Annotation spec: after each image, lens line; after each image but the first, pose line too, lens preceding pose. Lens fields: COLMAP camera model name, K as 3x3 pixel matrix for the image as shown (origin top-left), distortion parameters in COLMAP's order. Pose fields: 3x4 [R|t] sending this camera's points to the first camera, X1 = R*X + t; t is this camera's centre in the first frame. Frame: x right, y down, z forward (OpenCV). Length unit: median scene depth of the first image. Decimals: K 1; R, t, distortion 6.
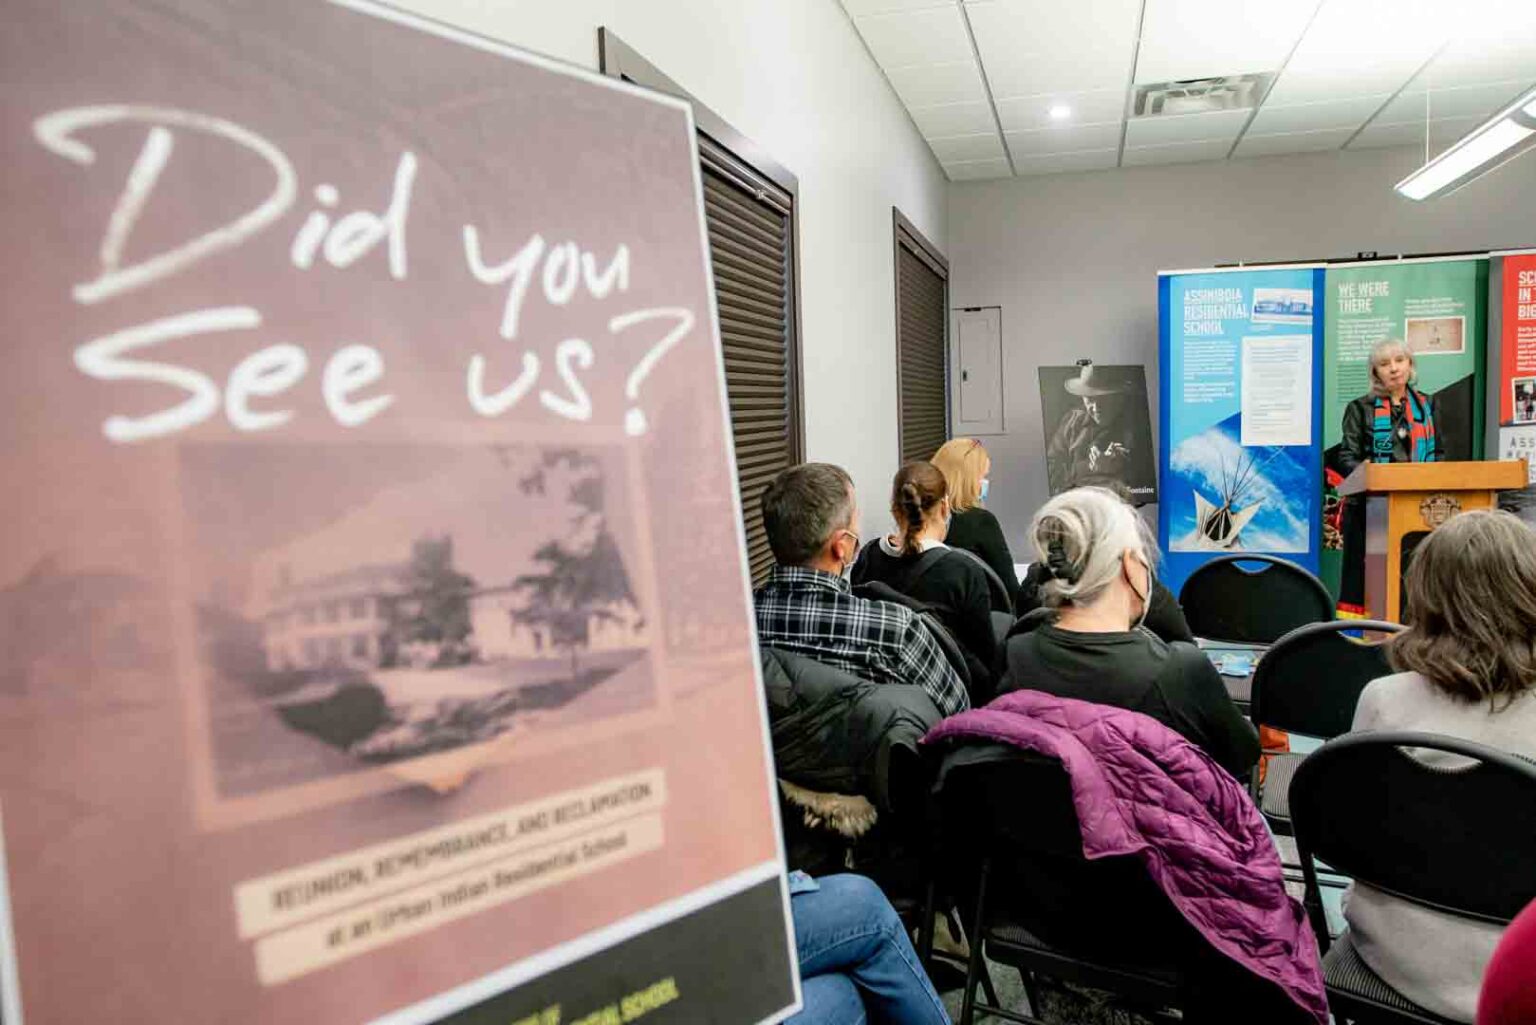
lens RADIAL K [[1085.5, 0, 778.5], [0, 1085.5, 527.9], [0, 0, 1]] dist [-0.052045, 0.028686]
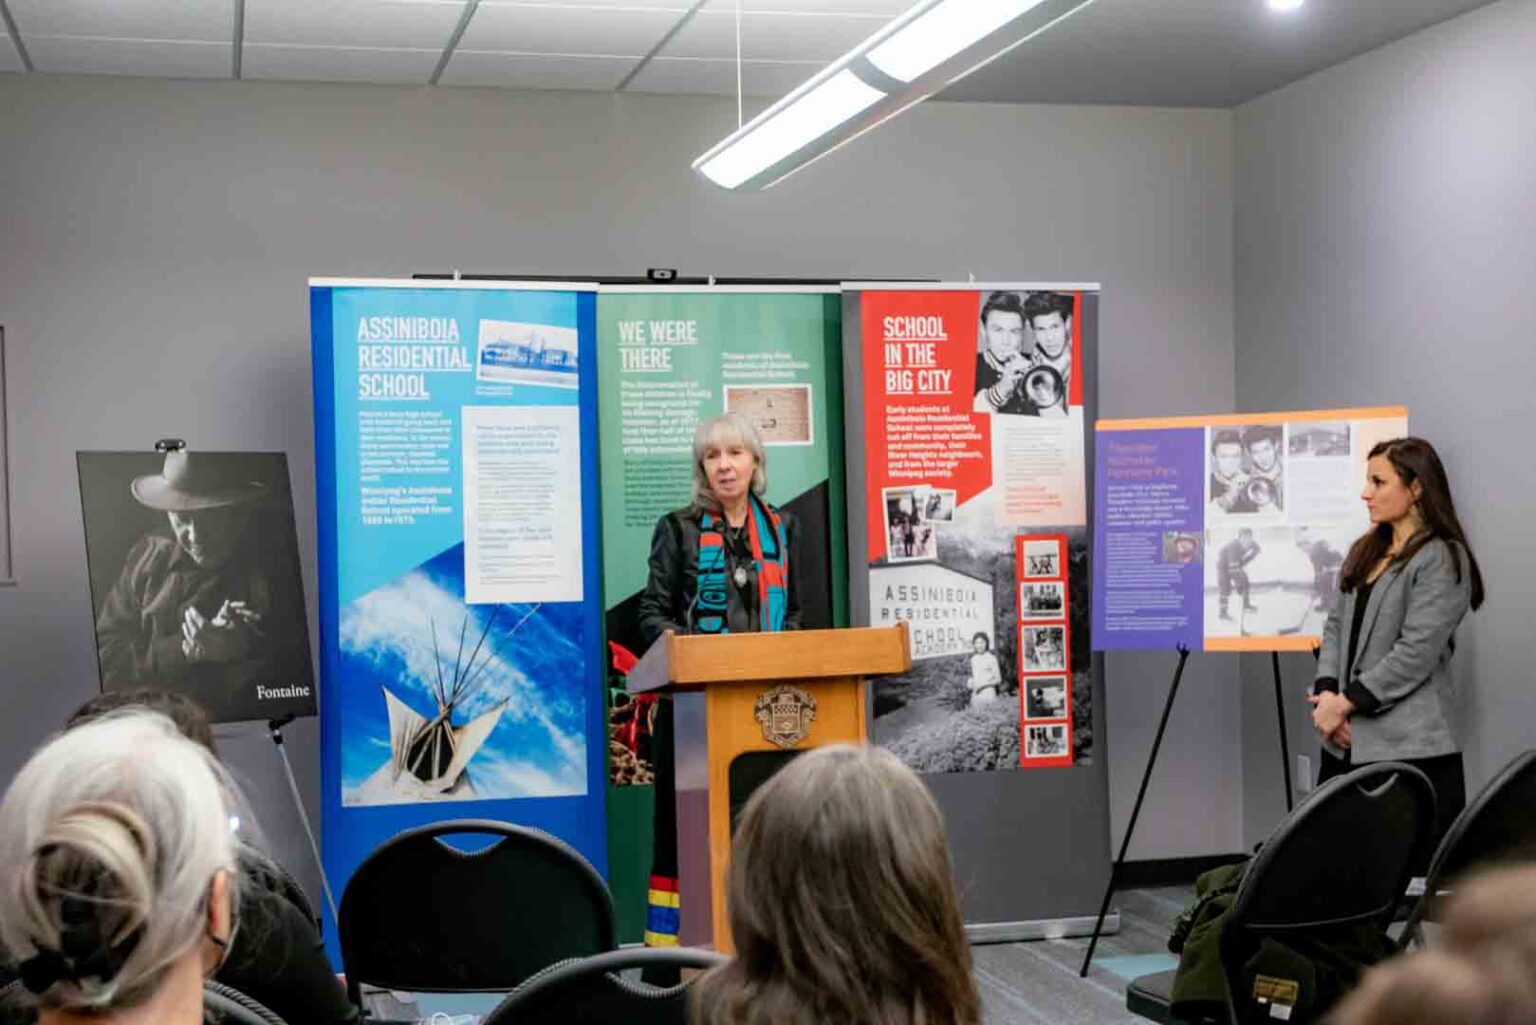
lens RADIAL K [[2063.1, 0, 780.6], [0, 2063.1, 522.7], [0, 0, 1]] dist [0.005072, 0.000000]
pose [[0.855469, 0.010064, 0.517756, 0.025978], [0.046559, 0.994267, -0.096253, -0.009460], [-0.515757, 0.106447, 0.850096, 0.026121]]
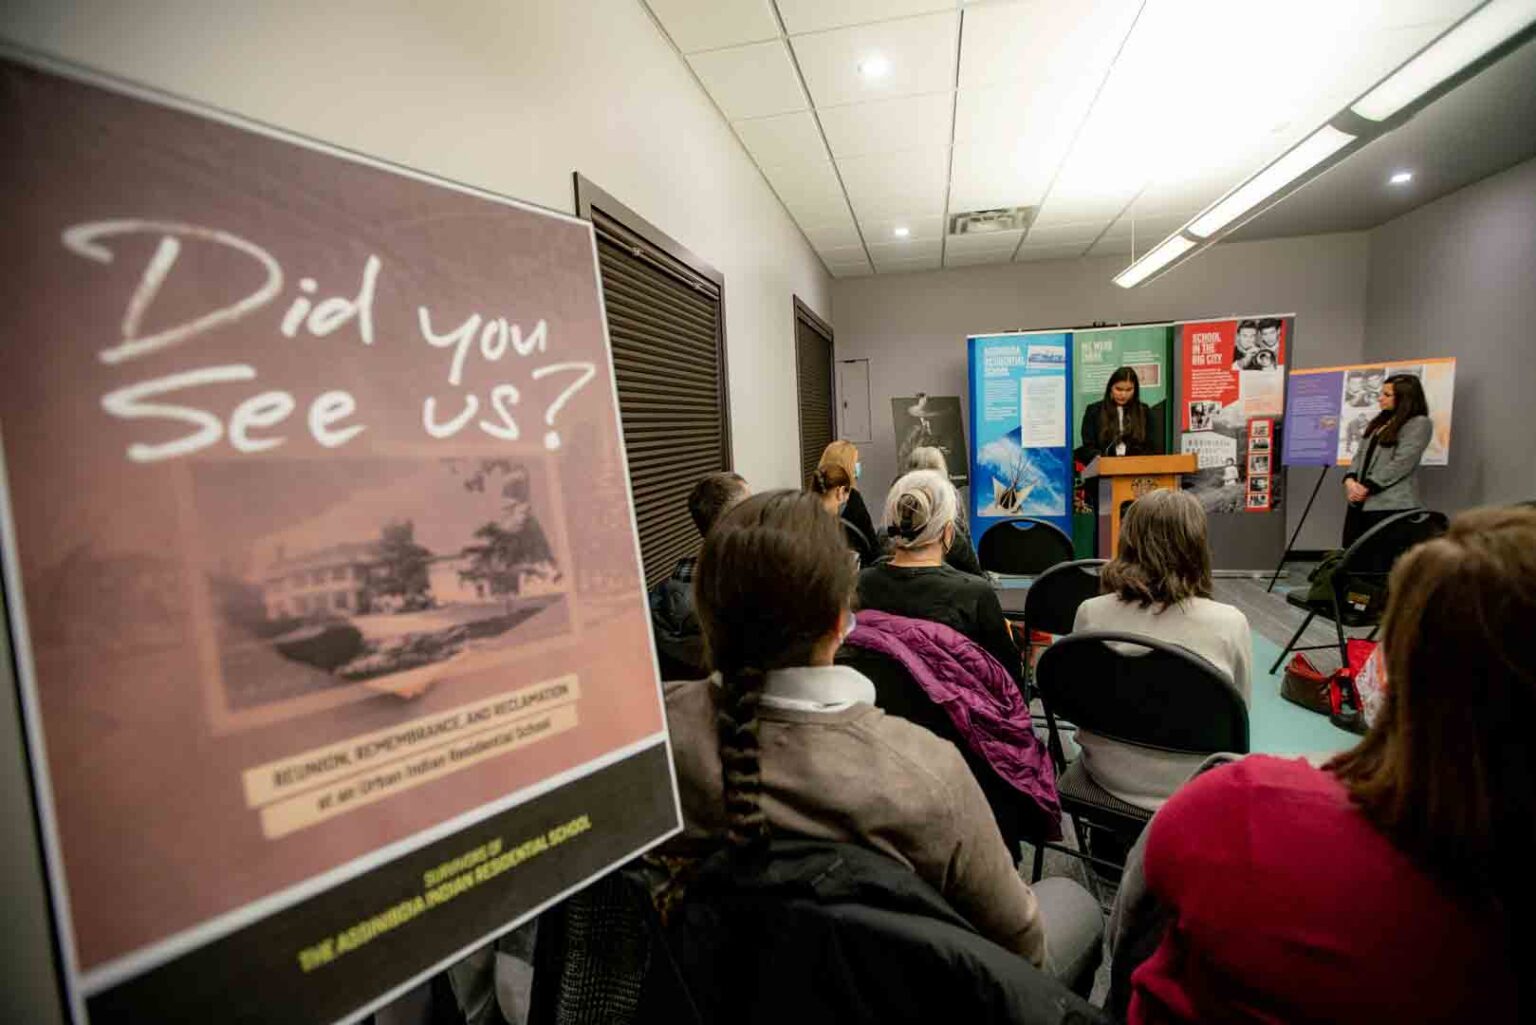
lens RADIAL K [[705.0, 0, 776.0], [0, 705.0, 521.6], [0, 0, 1]] dist [-0.038872, 0.013237]
pose [[0.998052, -0.022502, 0.058186, 0.013743], [0.021170, 0.999502, 0.023416, -0.000464], [-0.058684, -0.022139, 0.998031, 0.003621]]
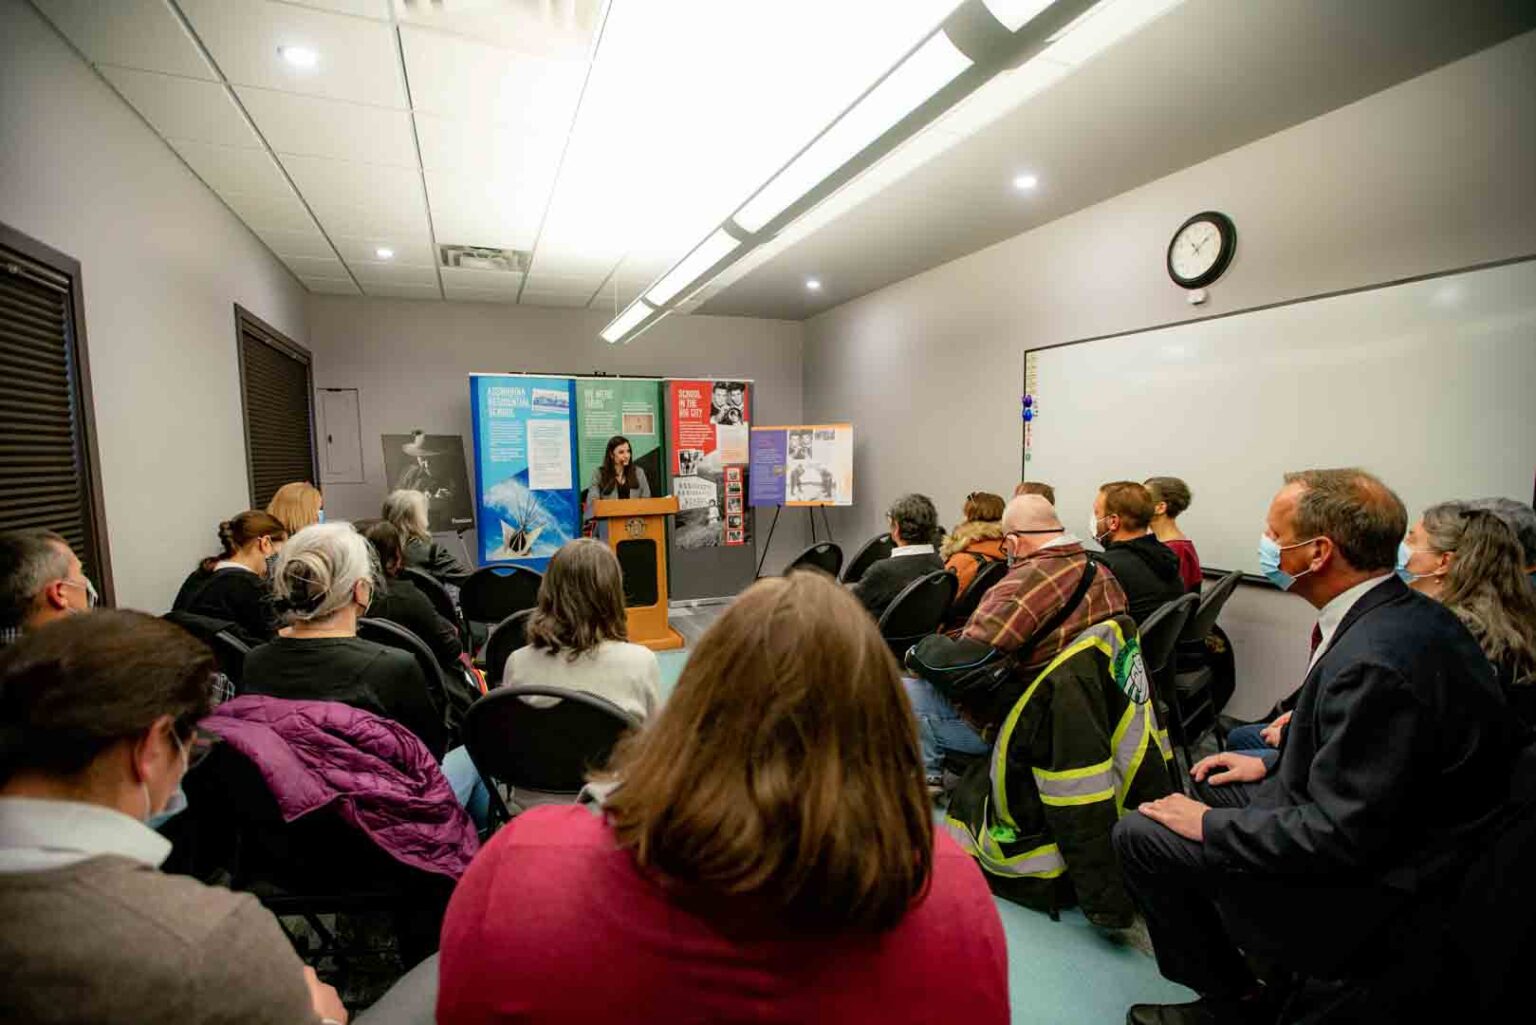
lens RADIAL K [[705.0, 0, 764.4], [0, 705.0, 527.7], [0, 0, 1]] dist [-0.038872, 0.013237]
pose [[0.784938, -0.041485, 0.618184, 0.069935], [0.051890, 0.998652, 0.001130, -0.005013], [-0.617398, 0.031191, 0.786032, -0.003886]]
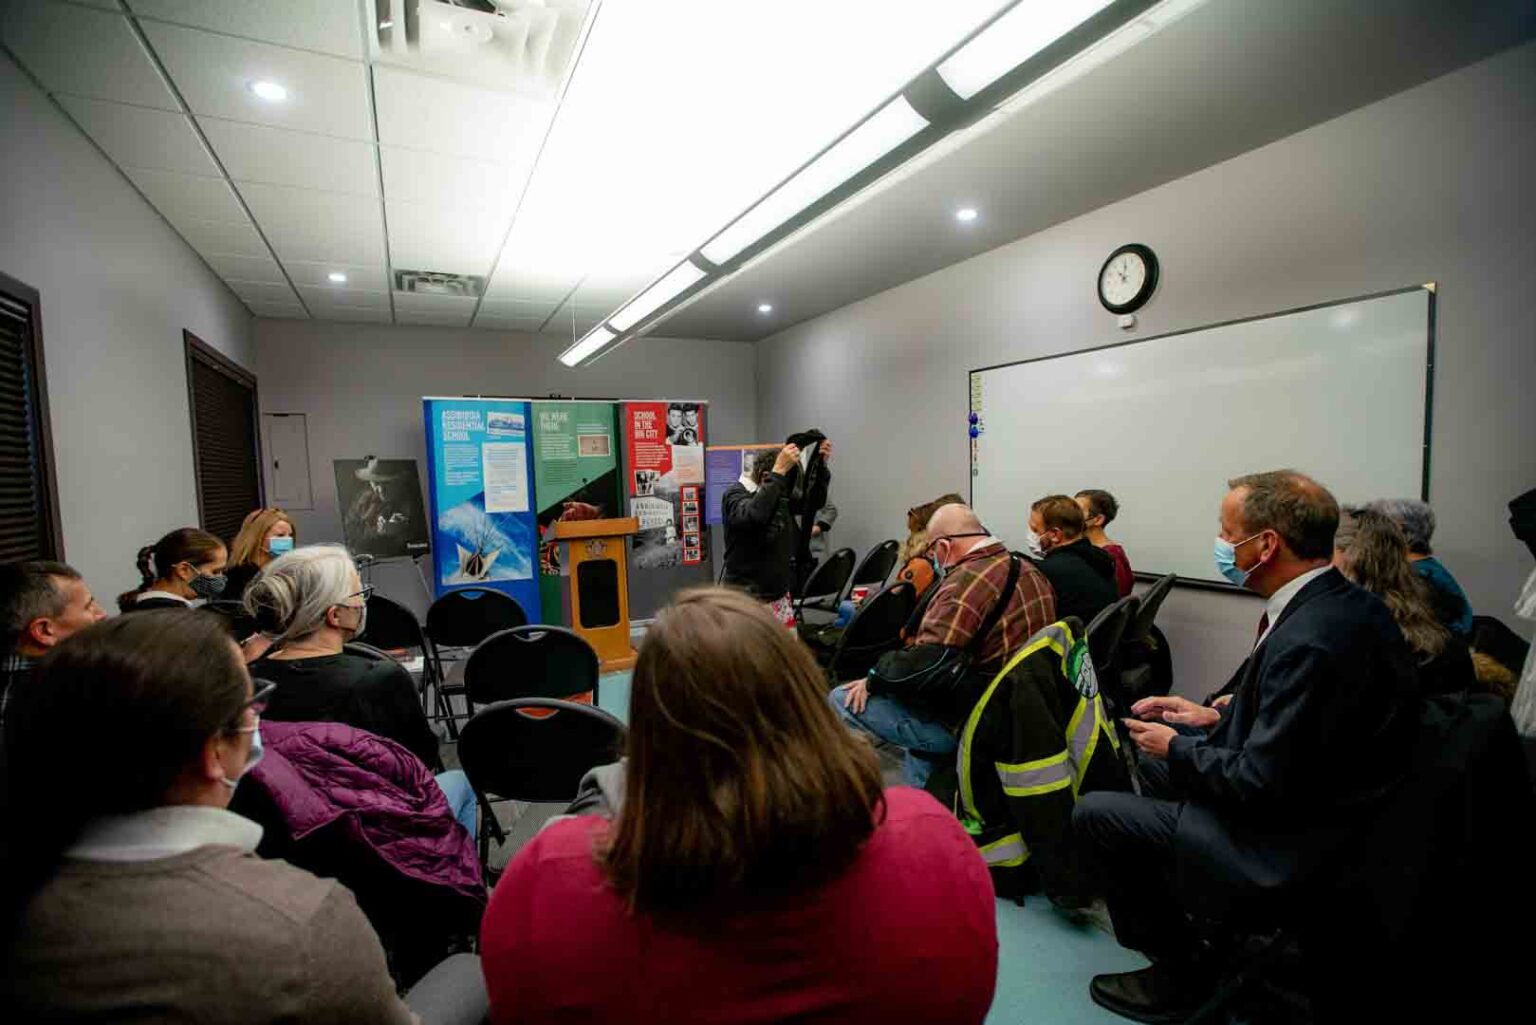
lens RADIAL K [[705.0, 0, 761.7], [0, 705.0, 526.3], [0, 0, 1]] dist [-0.038872, 0.013237]
pose [[0.738963, -0.040627, 0.672520, 0.046385], [0.075090, 0.996928, -0.022284, -0.004697], [-0.669548, 0.066966, 0.739744, -0.010411]]
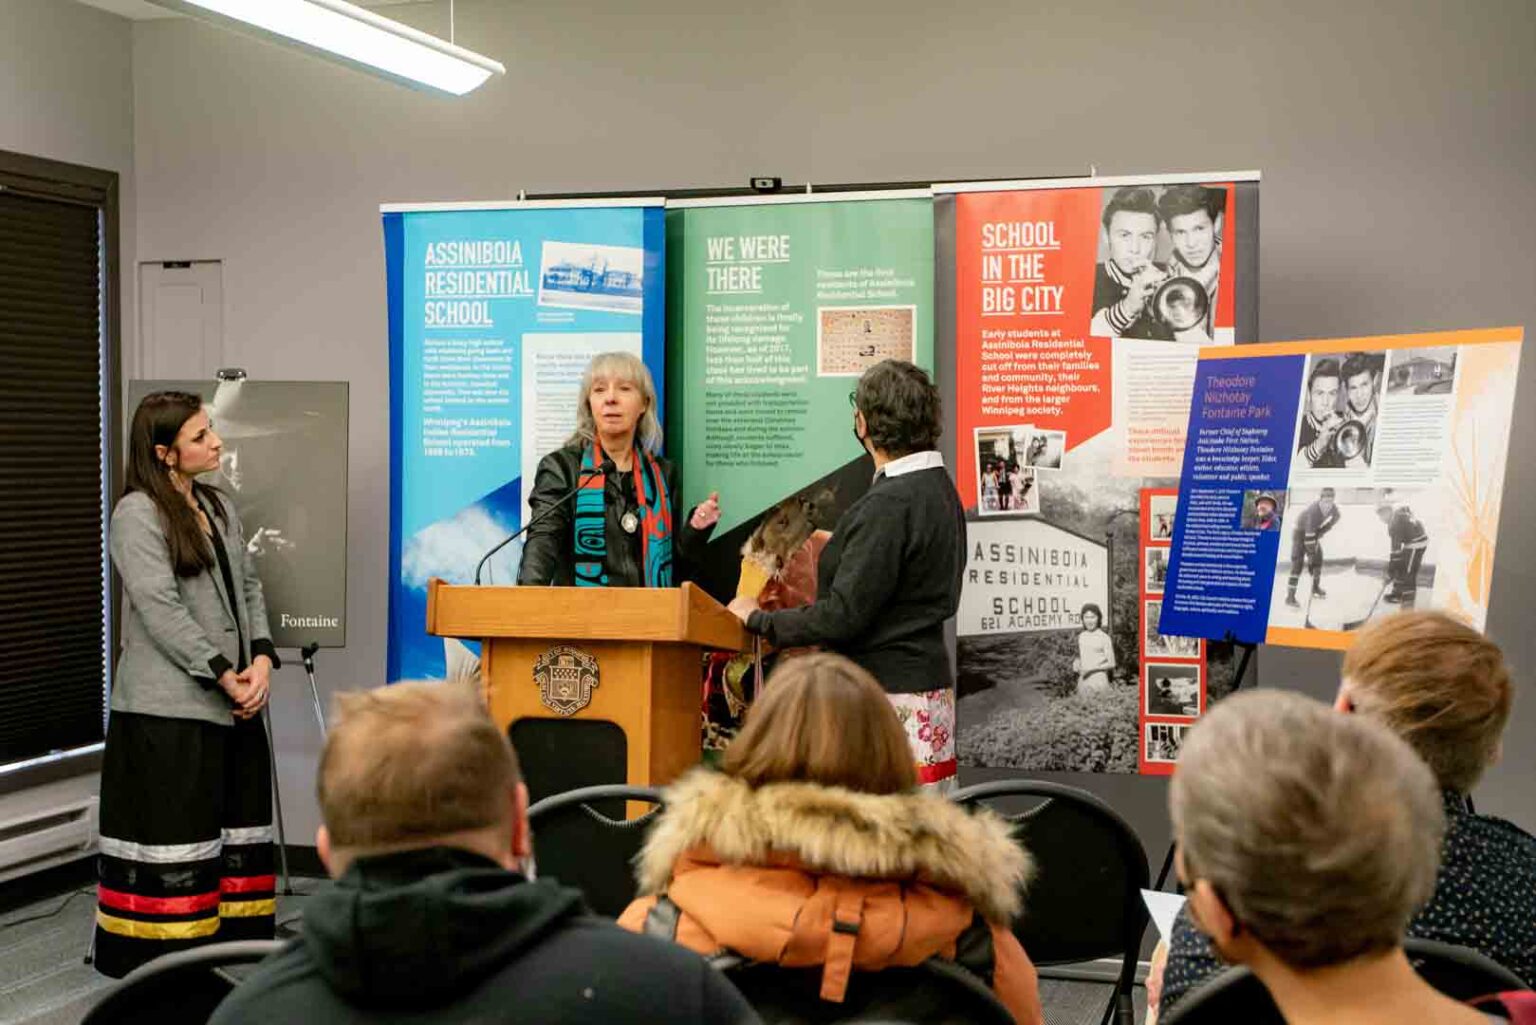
lens RADIAL K [[2274.9, 0, 814.1], [0, 2274.9, 521.5], [0, 0, 1]] dist [0.007304, 0.000000]
pose [[0.999242, 0.032584, -0.021286, 0.612520], [-0.033979, 0.997046, -0.068877, -0.016069], [0.018979, 0.069548, 0.997398, -0.093124]]
